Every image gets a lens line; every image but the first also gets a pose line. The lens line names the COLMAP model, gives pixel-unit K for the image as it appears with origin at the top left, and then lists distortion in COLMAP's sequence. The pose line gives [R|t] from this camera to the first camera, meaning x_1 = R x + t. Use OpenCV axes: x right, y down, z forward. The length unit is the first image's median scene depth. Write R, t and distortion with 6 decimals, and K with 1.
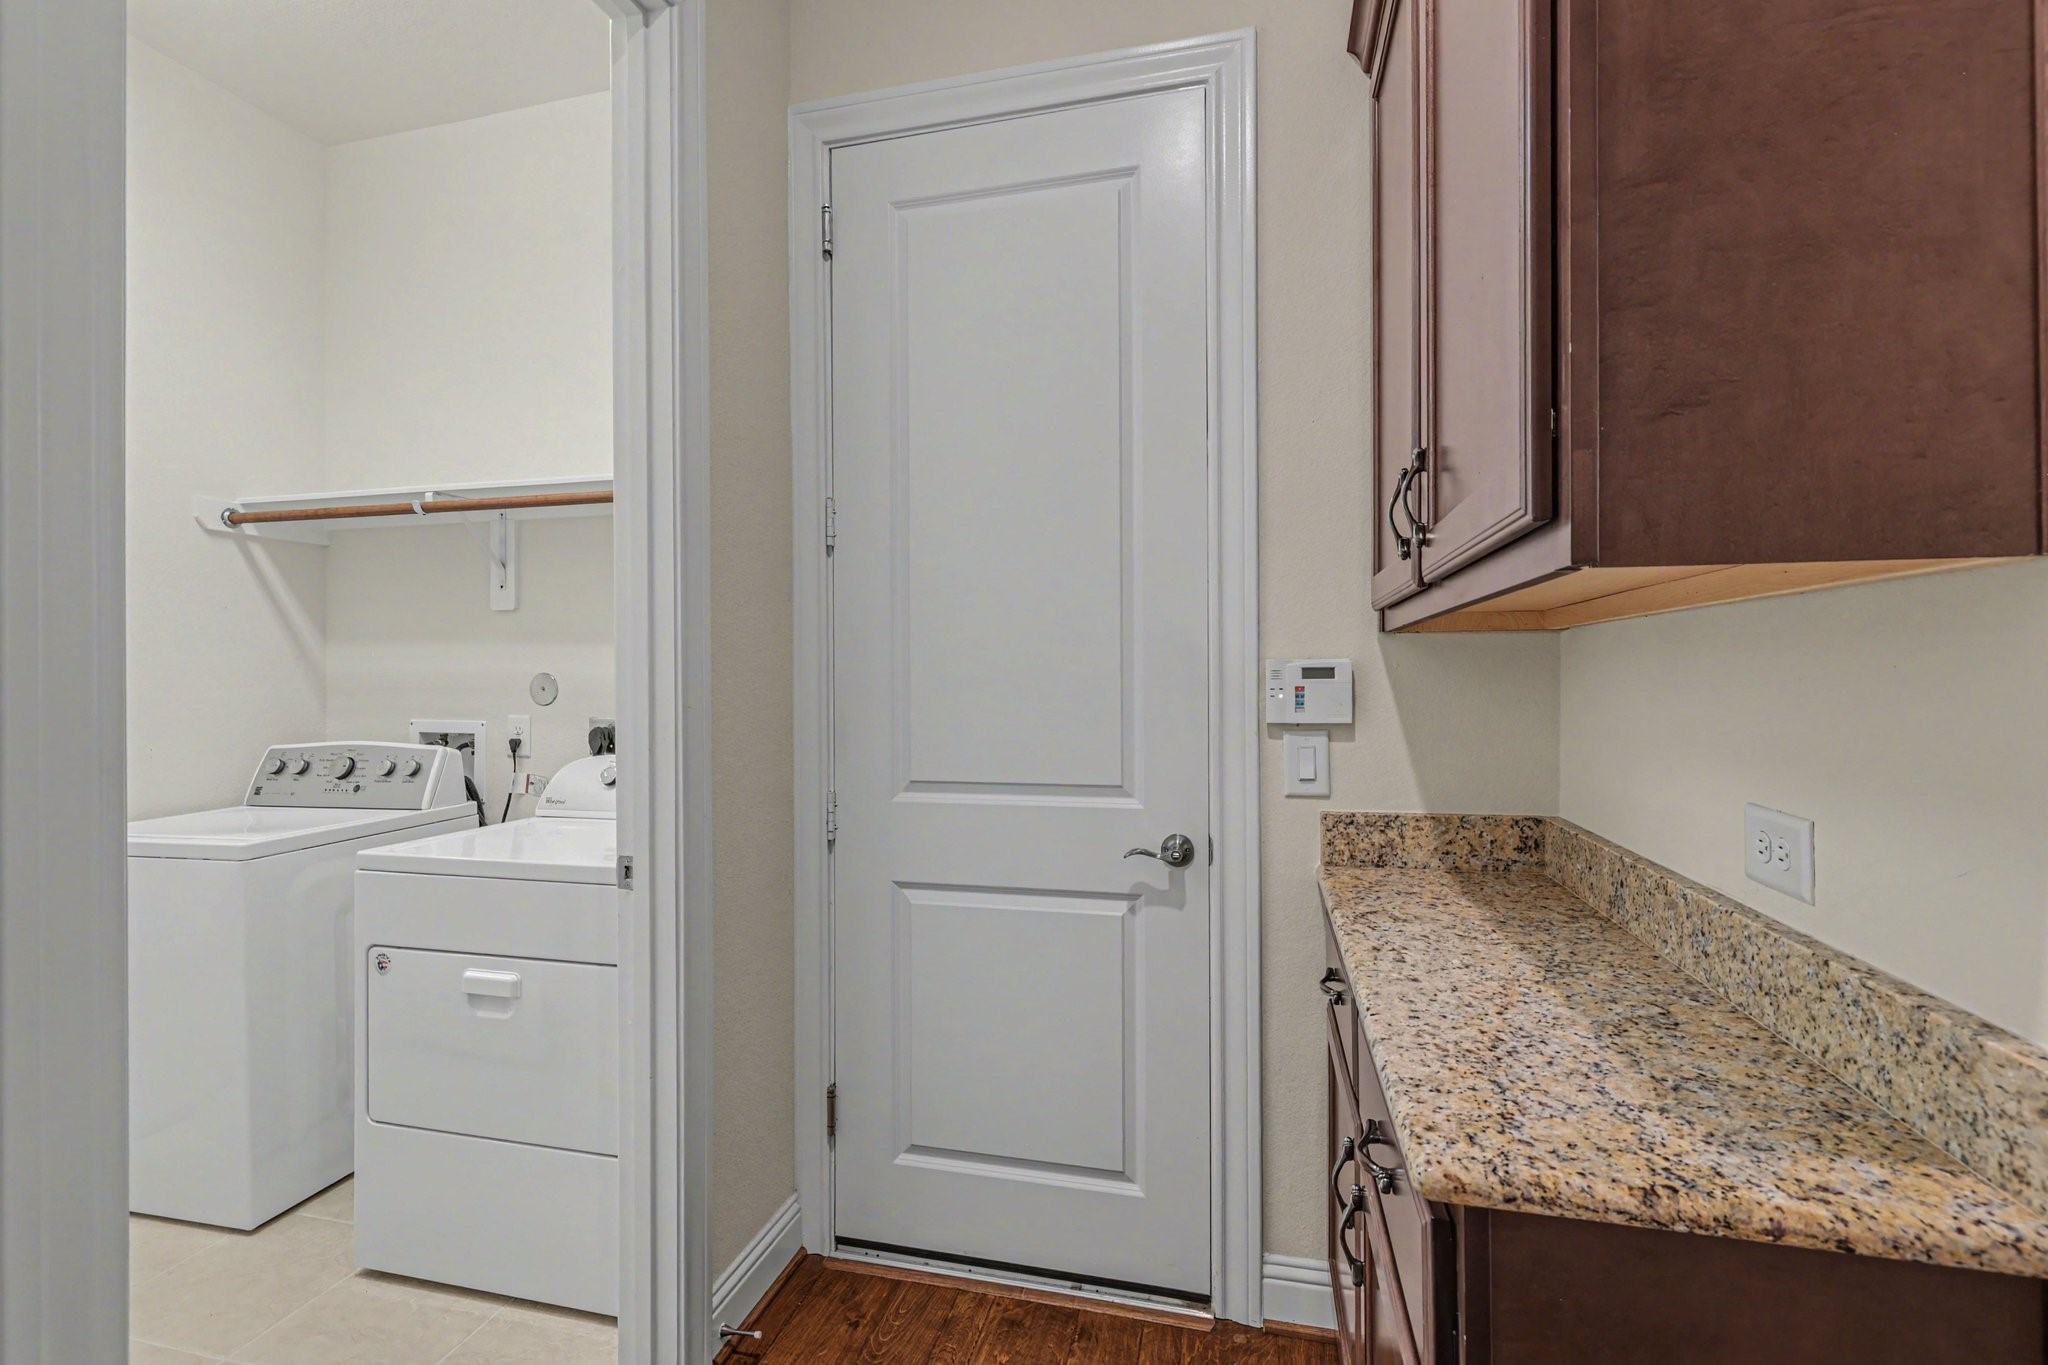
lens RADIAL K [[869.8, 0, 1008.8], [0, 869.8, 668.4], [0, 0, 1]] dist [-0.021193, 0.000260]
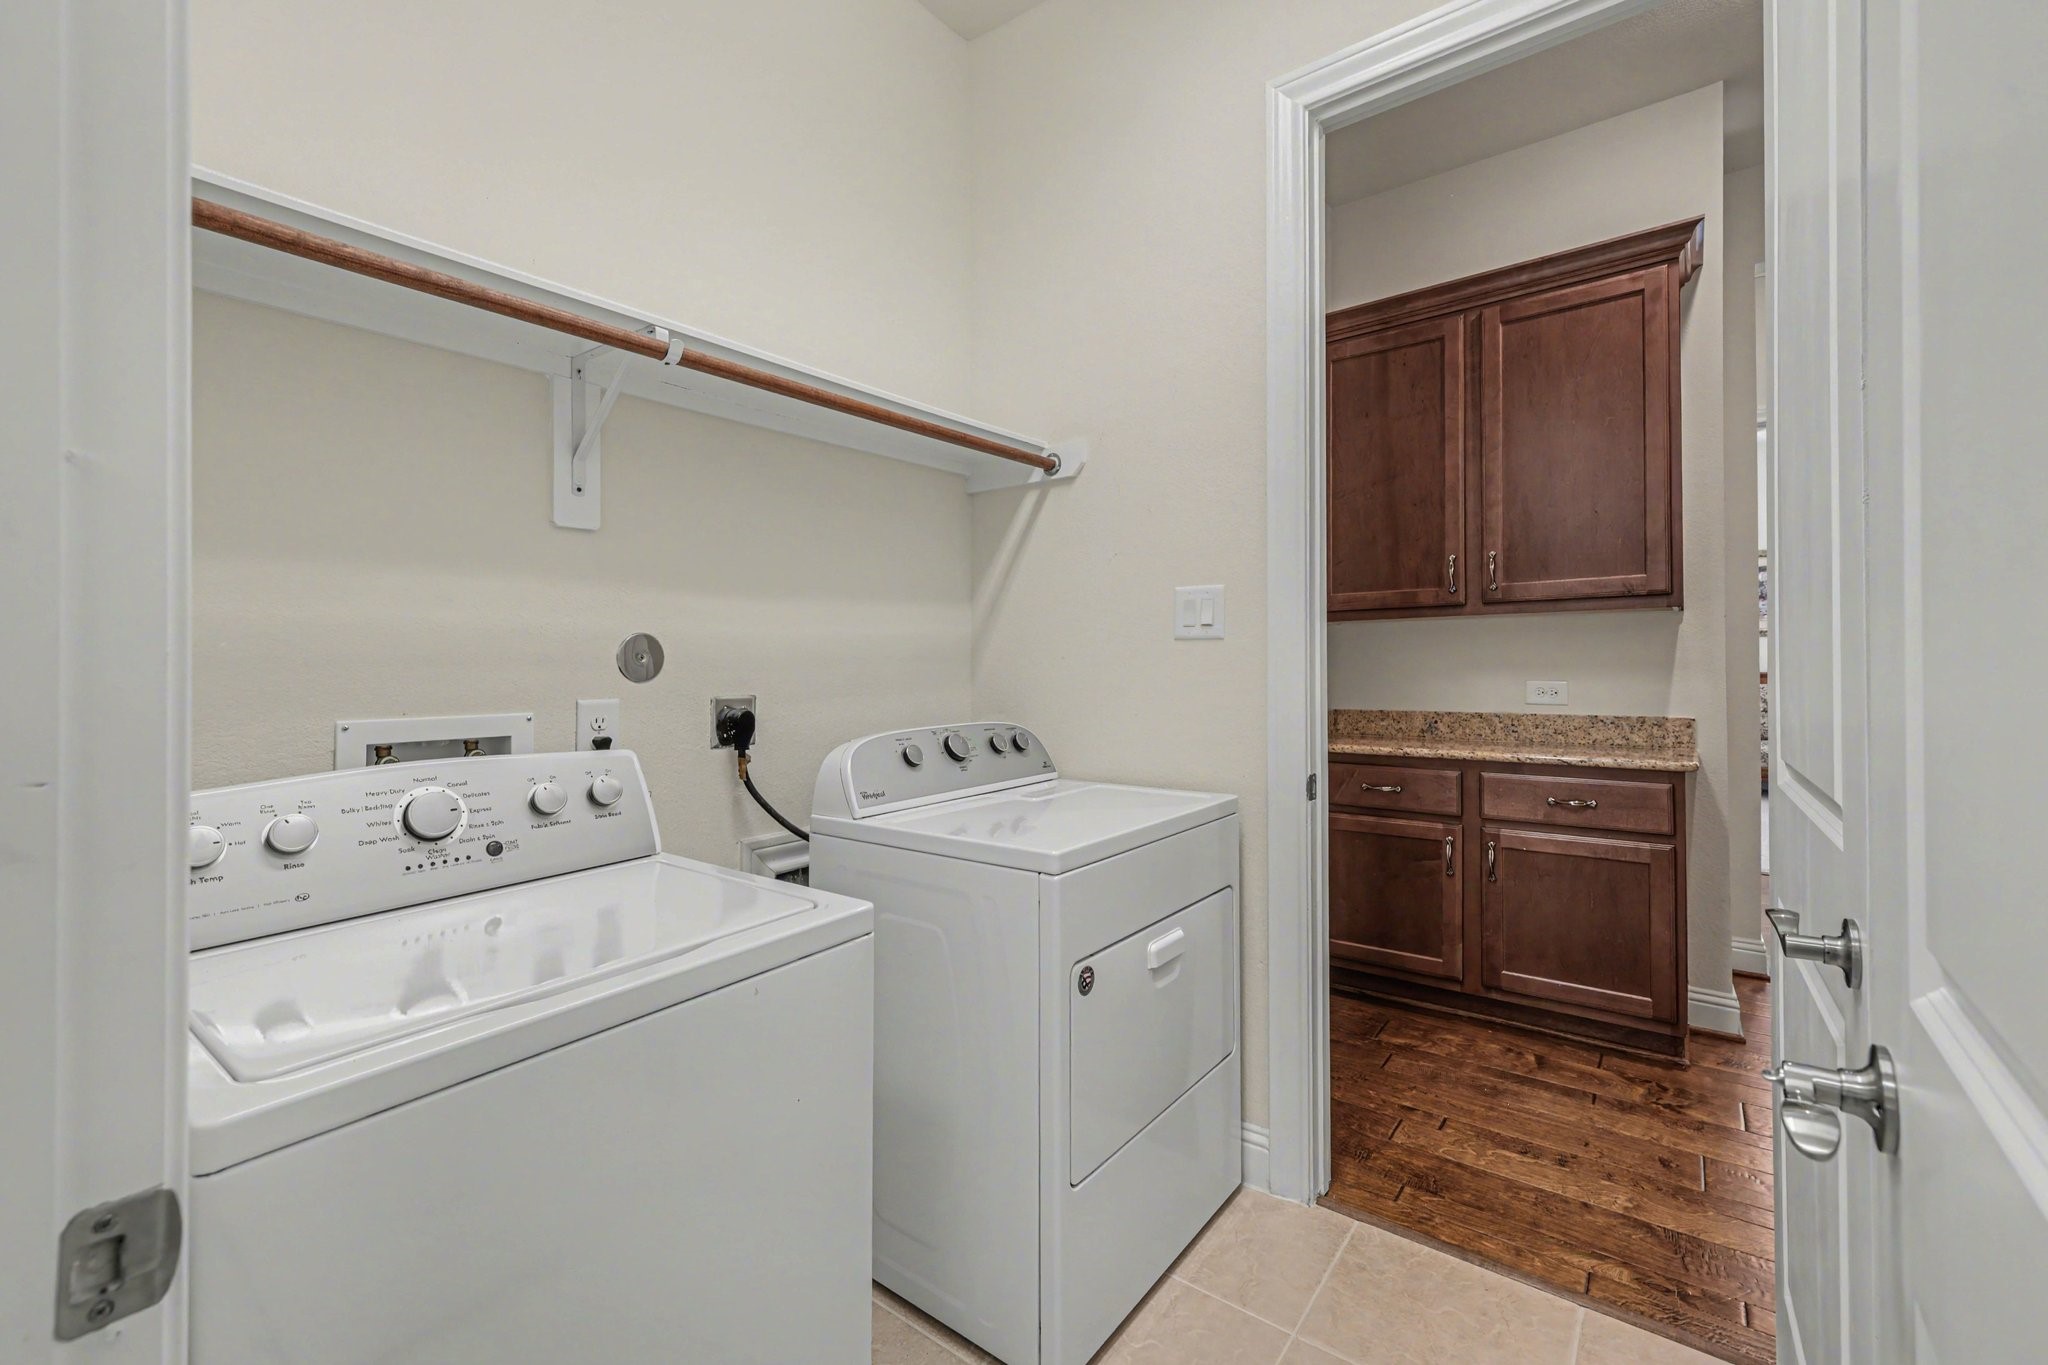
lens RADIAL K [[869.8, 0, 1008.8], [0, 869.8, 668.4], [0, 0, 1]] dist [-0.021193, 0.000260]
pose [[0.412068, -0.005104, 0.911139, -1.080272], [-0.001899, 0.999977, 0.006461, 0.029123], [-0.911151, -0.004392, 0.412049, 0.500088]]
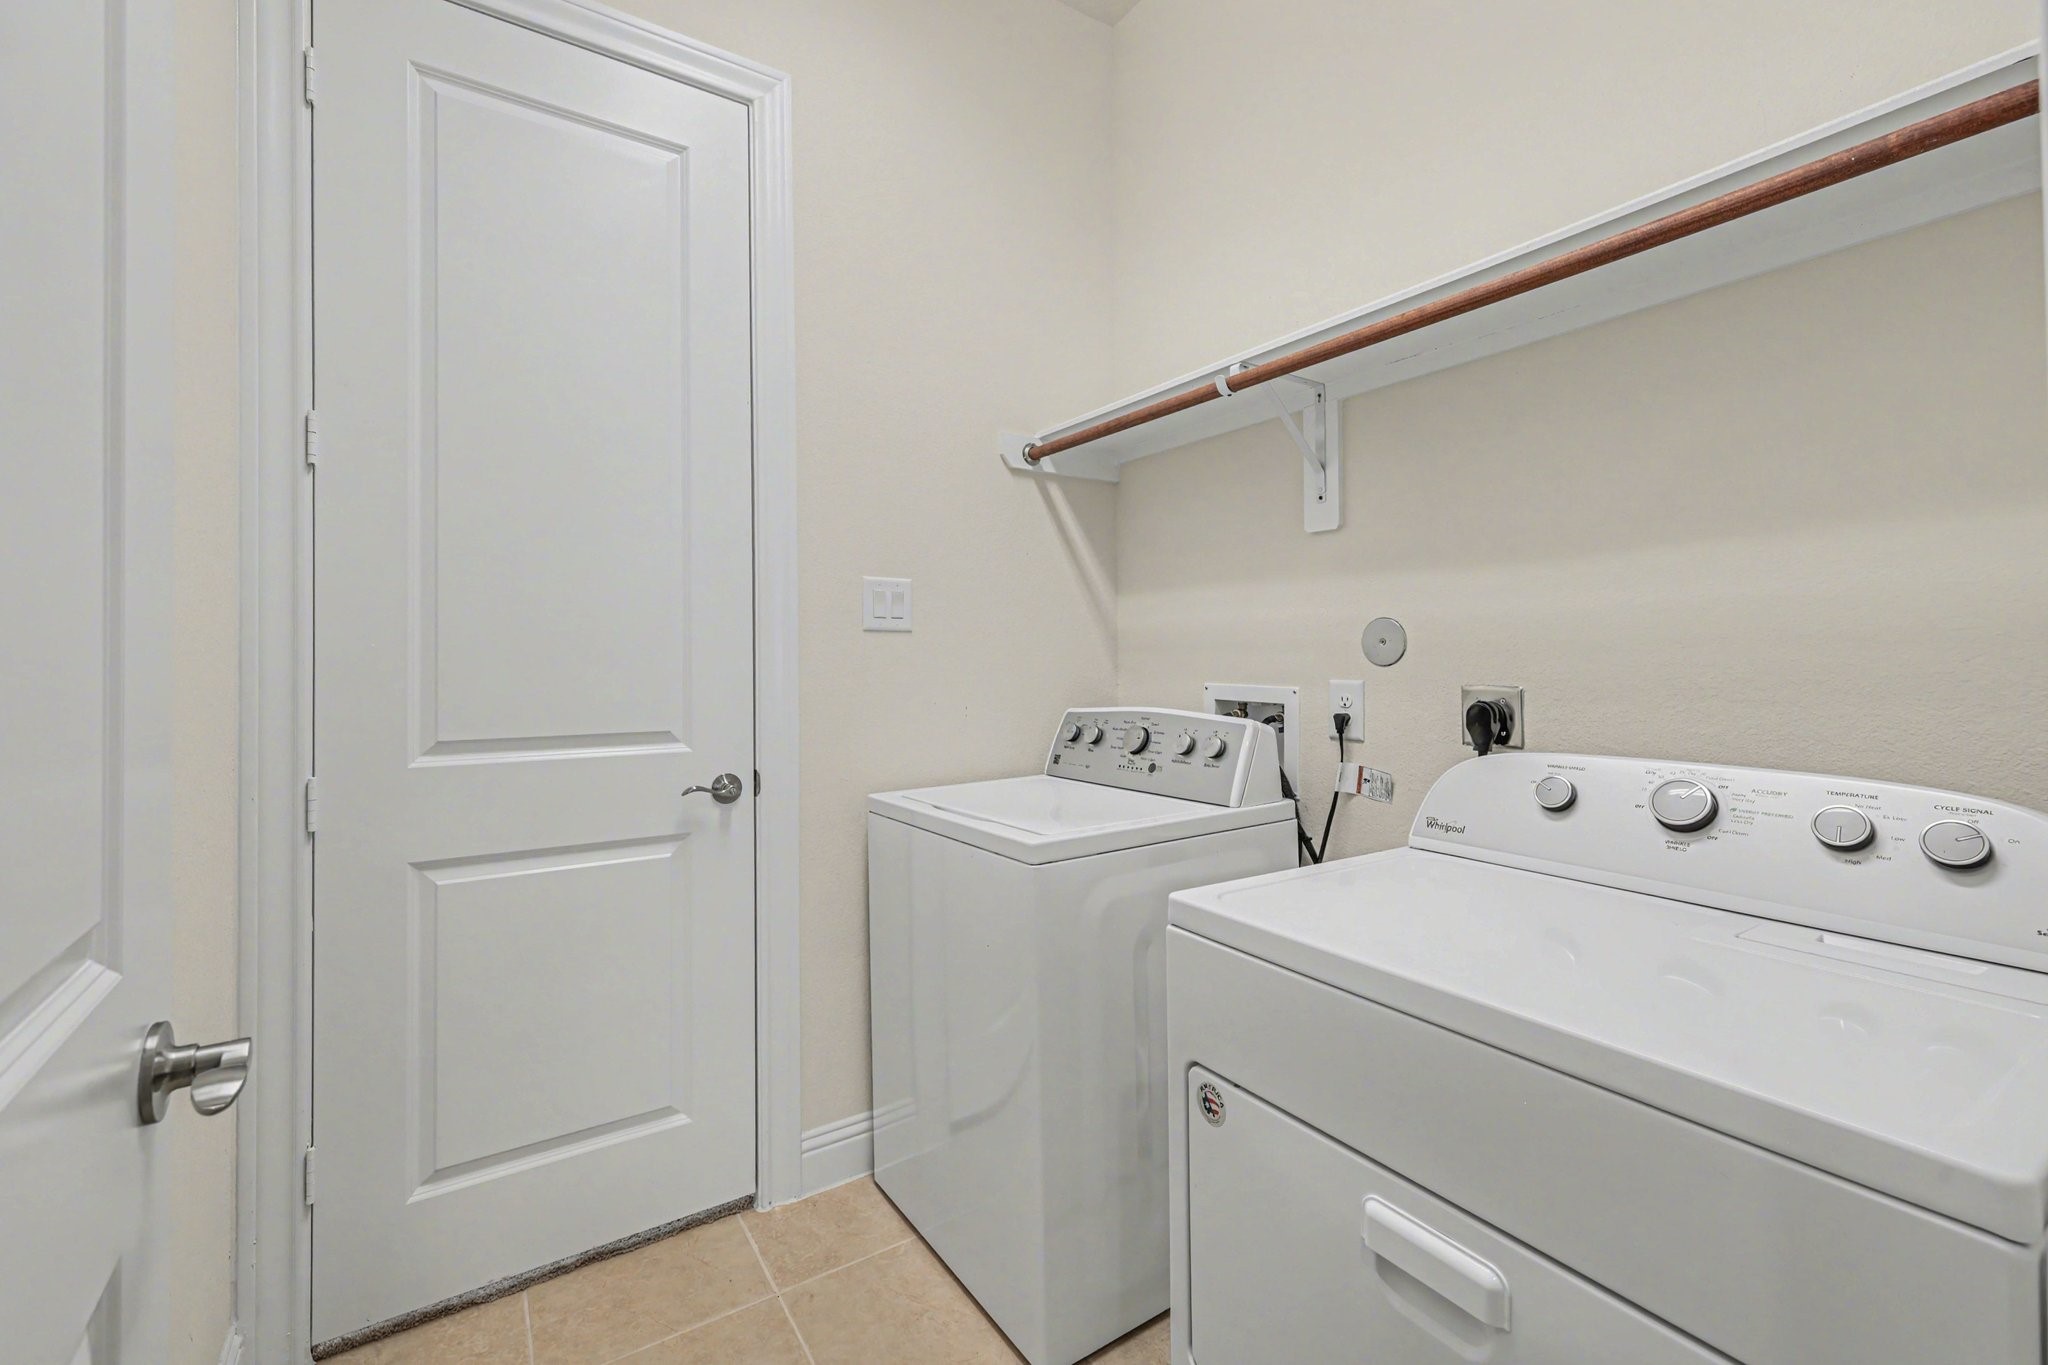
lens RADIAL K [[881.7, 0, 1004.7], [0, 881.7, 663.3], [0, 0, 1]] dist [0.012213, 0.000037]
pose [[0.701935, 0.007475, -0.712201, -0.268692], [0.009519, 0.999757, 0.019874, 0.025597], [0.712177, -0.020730, 0.701694, 0.326102]]
